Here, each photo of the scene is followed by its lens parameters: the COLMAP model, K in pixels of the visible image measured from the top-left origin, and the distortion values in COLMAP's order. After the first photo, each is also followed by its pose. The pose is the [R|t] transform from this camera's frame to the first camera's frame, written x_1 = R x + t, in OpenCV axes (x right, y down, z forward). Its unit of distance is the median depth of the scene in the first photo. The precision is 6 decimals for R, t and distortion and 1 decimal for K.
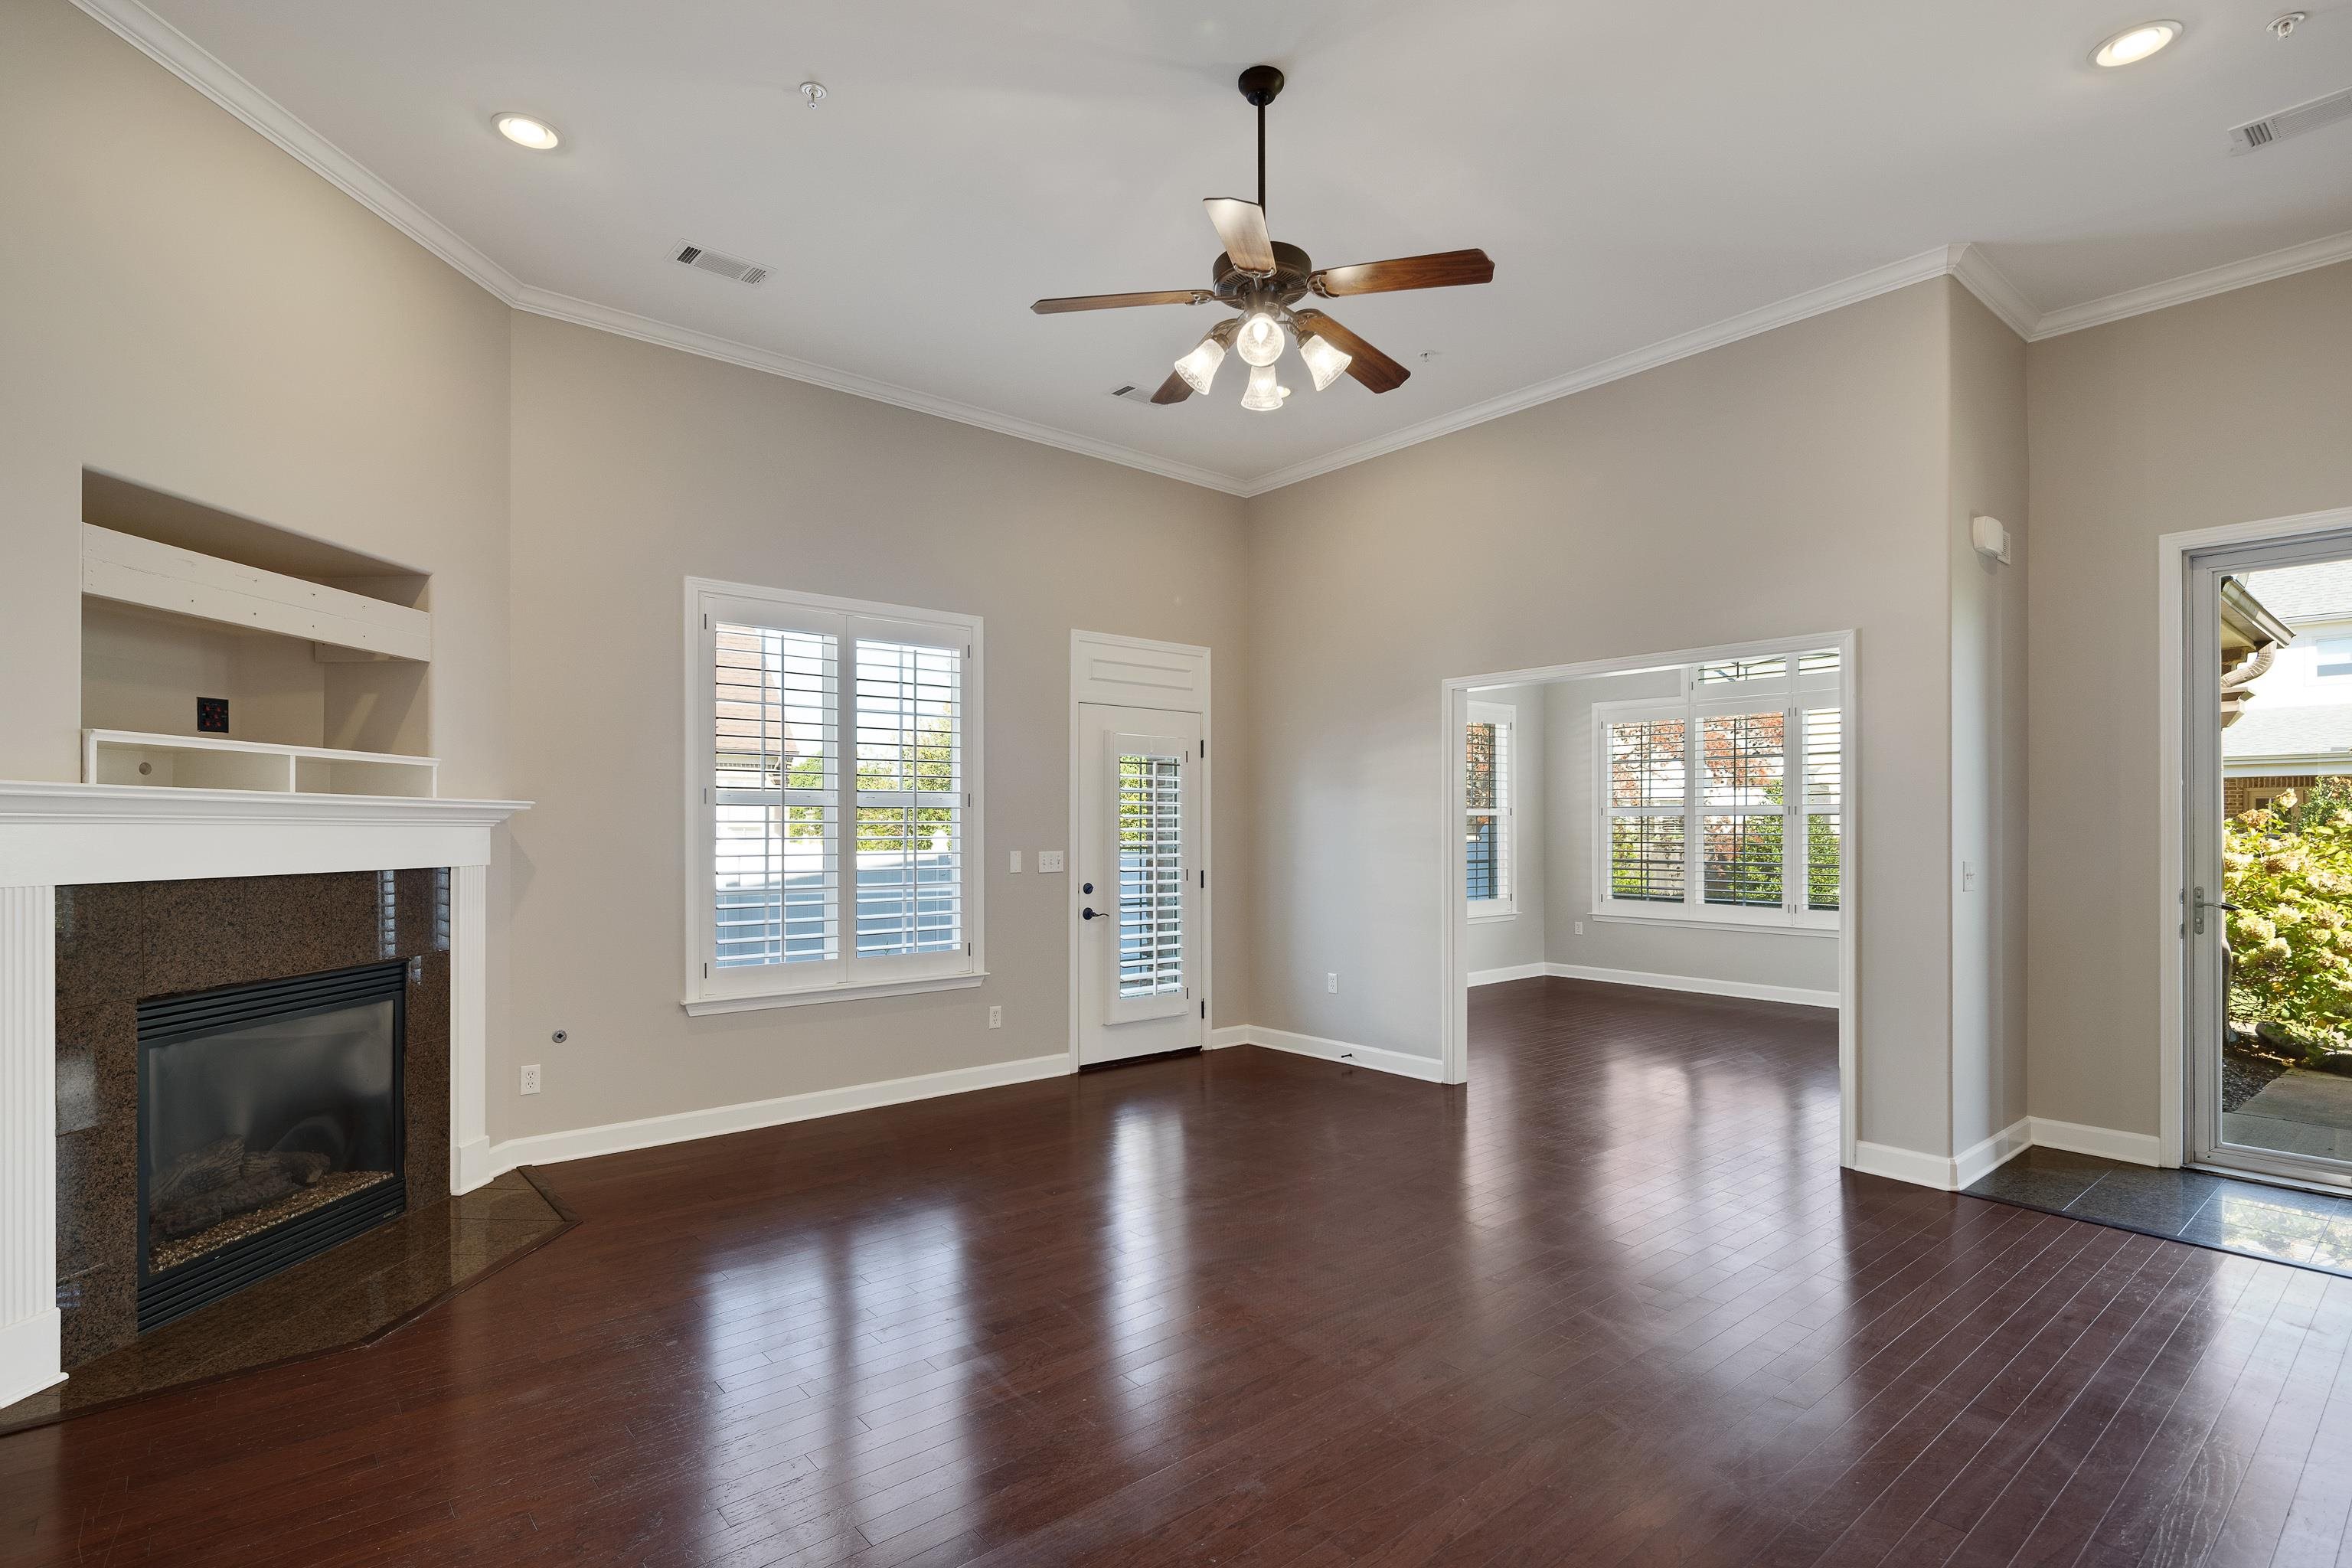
lens RADIAL K [[1137.8, 0, 1172.0], [0, 1137.8, 813.9], [0, 0, 1]] dist [0.003256, -0.002603]
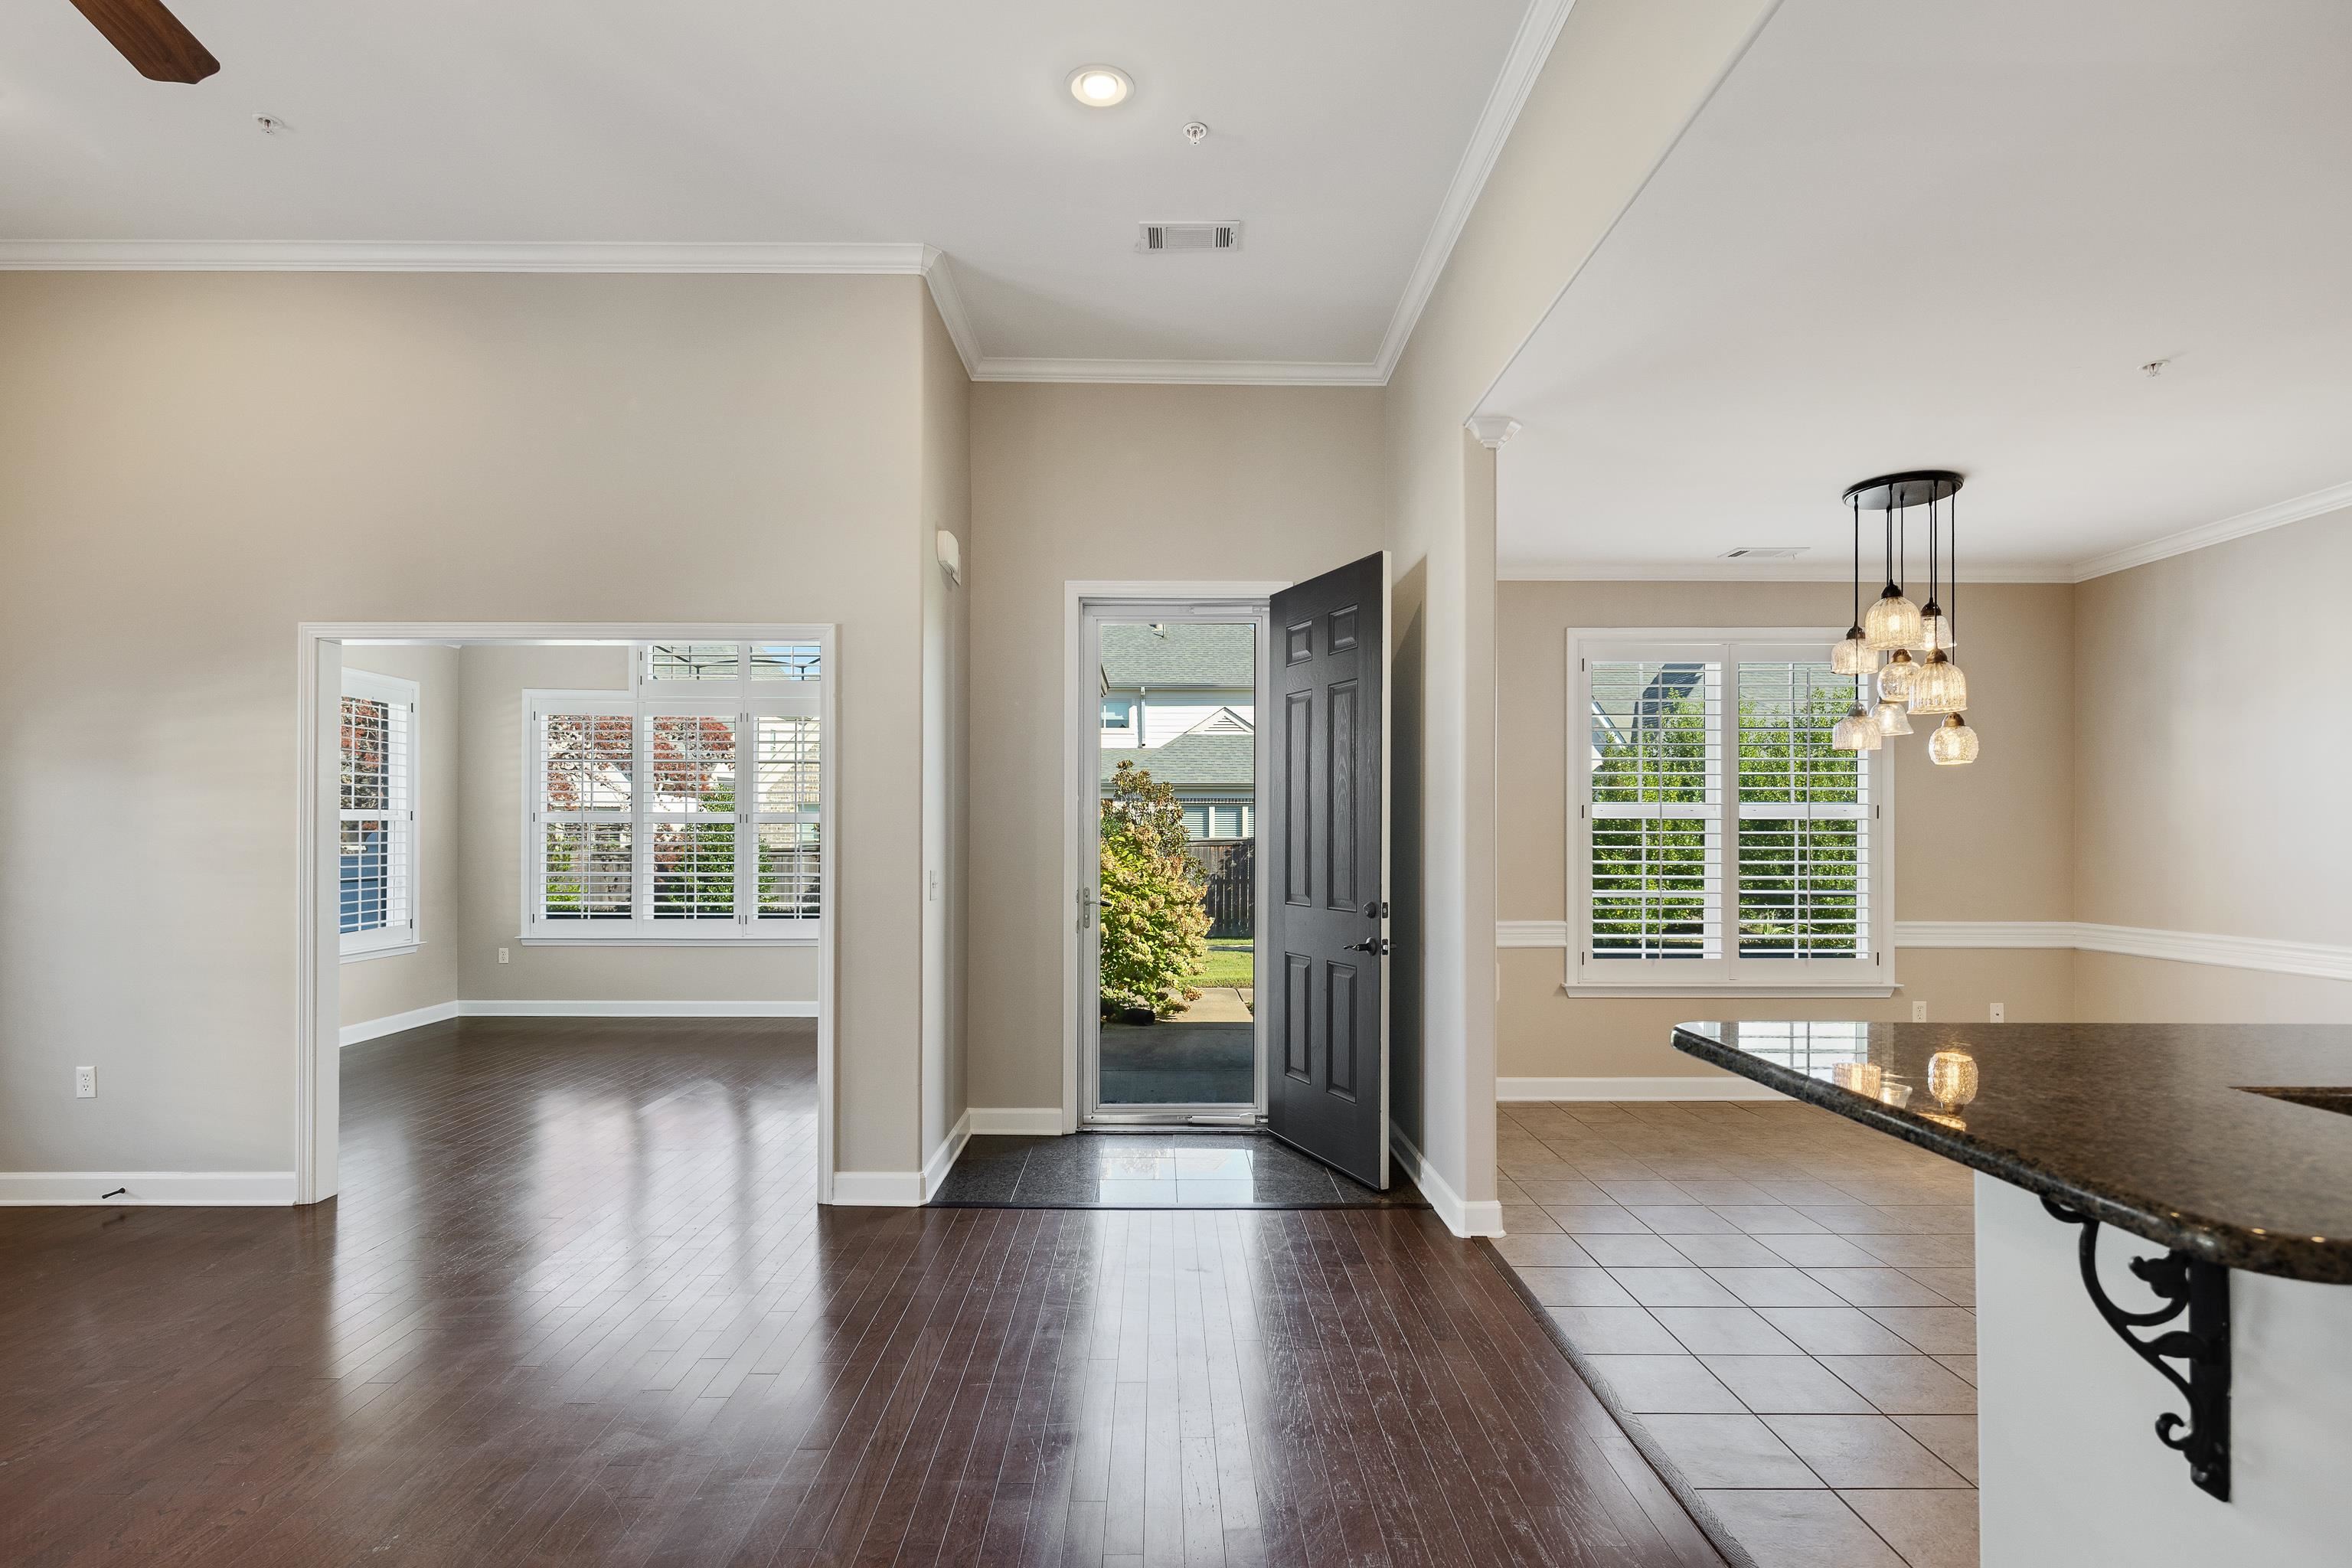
lens RADIAL K [[1137.8, 0, 1159.6], [0, 1137.8, 834.5], [0, 0, 1]] dist [0.003256, -0.002603]
pose [[0.644769, 0.002250, 0.764375, 0.045317], [-0.010363, 0.999929, 0.005799, 0.001826], [-0.764308, -0.011660, 0.644746, 0.148664]]
